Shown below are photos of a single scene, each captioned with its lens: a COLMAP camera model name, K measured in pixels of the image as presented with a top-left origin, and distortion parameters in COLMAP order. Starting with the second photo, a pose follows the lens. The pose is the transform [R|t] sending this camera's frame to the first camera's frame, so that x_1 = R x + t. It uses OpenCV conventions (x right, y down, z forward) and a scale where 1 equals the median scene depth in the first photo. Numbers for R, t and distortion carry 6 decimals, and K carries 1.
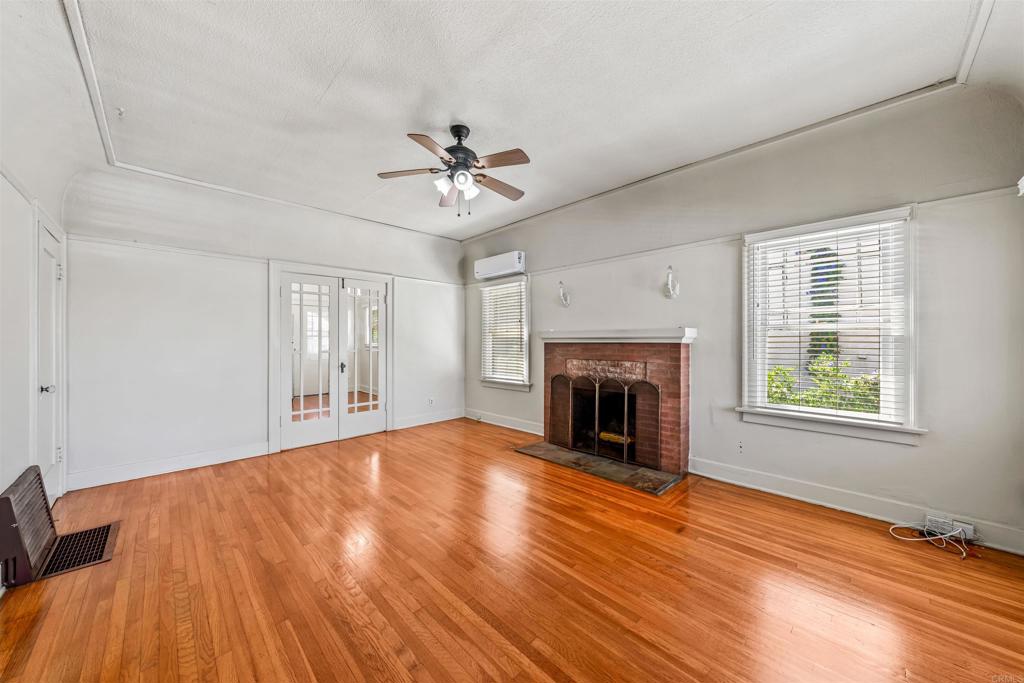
lens RADIAL K [[351.7, 0, 514.6], [0, 351.7, 342.2], [0, 0, 1]] dist [-0.001365, -0.000149]
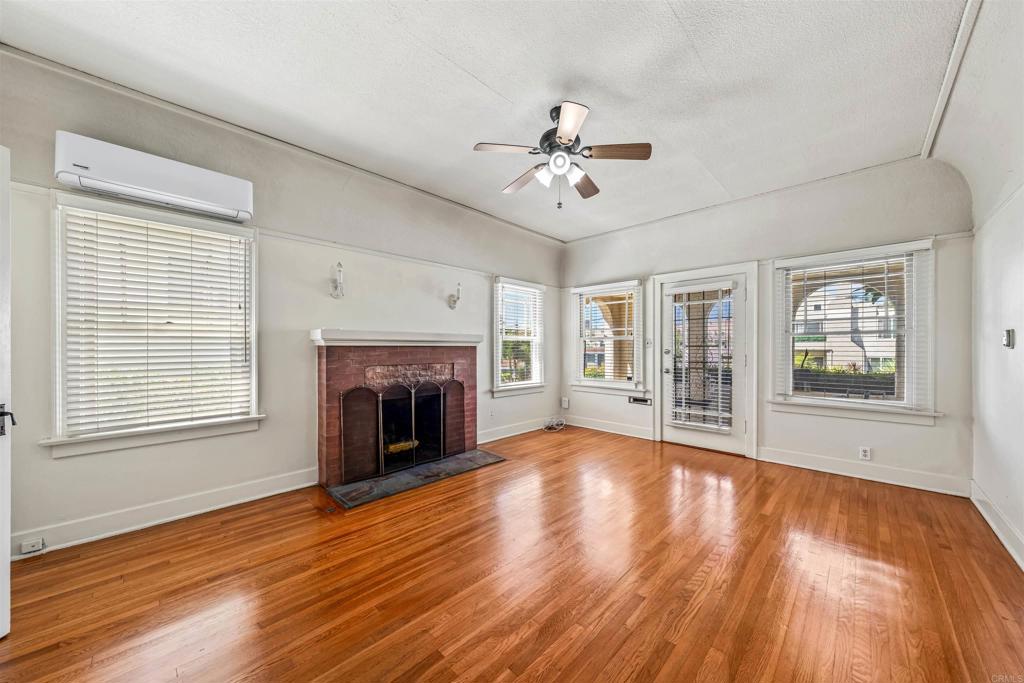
lens RADIAL K [[357.1, 0, 515.9], [0, 357.1, 351.3], [0, 0, 1]] dist [-0.000618, -0.000040]
pose [[-0.007452, -0.008096, 0.999939, -0.746878], [0.004415, 0.999957, 0.008129, 0.009753], [-0.999962, 0.004475, -0.007416, 0.766245]]
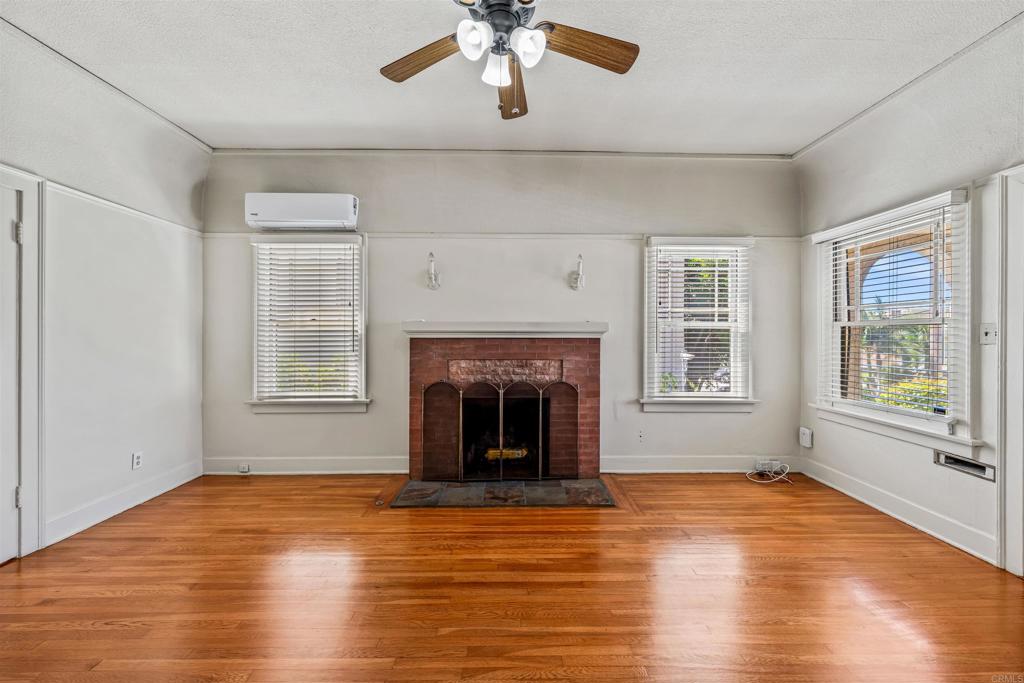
lens RADIAL K [[395.6, 0, 512.2], [0, 395.6, 337.4], [0, 0, 1]] dist [0.000343, -0.000216]
pose [[0.697757, -0.001725, 0.716332, -0.401550], [-0.000154, 0.999997, 0.002558, -0.002058], [-0.716334, -0.001895, 0.697755, 0.379151]]
